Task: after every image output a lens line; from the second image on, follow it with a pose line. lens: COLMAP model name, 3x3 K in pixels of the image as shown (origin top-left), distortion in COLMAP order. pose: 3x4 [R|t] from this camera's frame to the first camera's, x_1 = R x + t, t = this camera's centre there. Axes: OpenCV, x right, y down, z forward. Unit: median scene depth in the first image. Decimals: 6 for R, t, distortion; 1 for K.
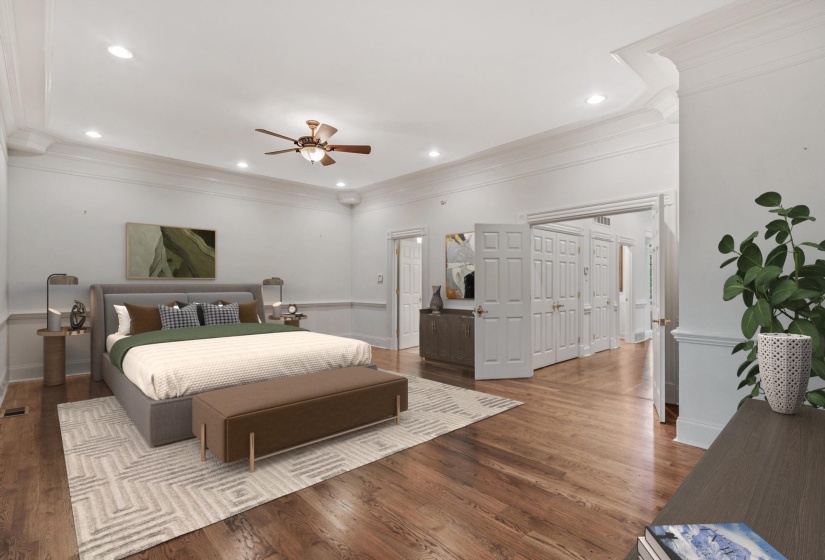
lens RADIAL K [[398.8, 0, 410.1], [0, 398.8, 275.2], [0, 0, 1]] dist [0.001843, -0.000187]
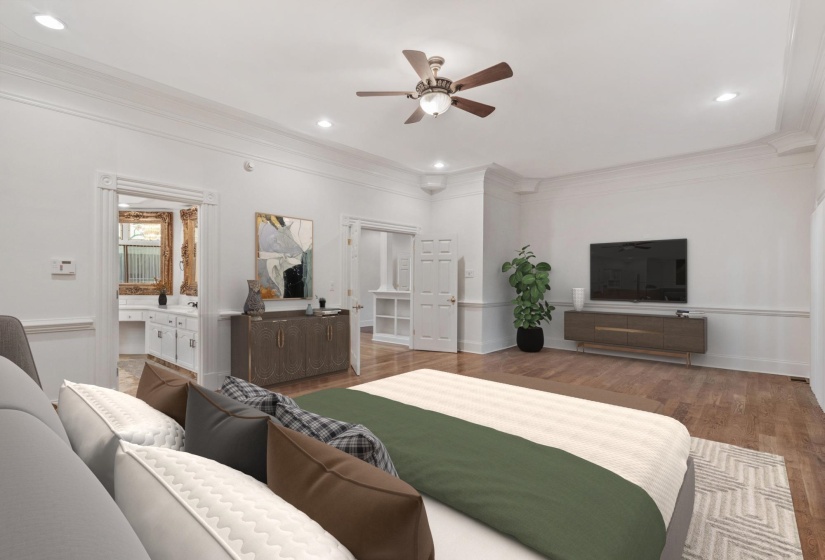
lens RADIAL K [[398.8, 0, 410.1], [0, 398.8, 275.2], [0, 0, 1]] dist [0.001843, -0.000187]
pose [[-0.110104, -0.008189, 0.993886, -0.692066], [-0.063862, 0.997958, 0.001148, -0.005640], [-0.991866, -0.063346, -0.110402, 0.835573]]
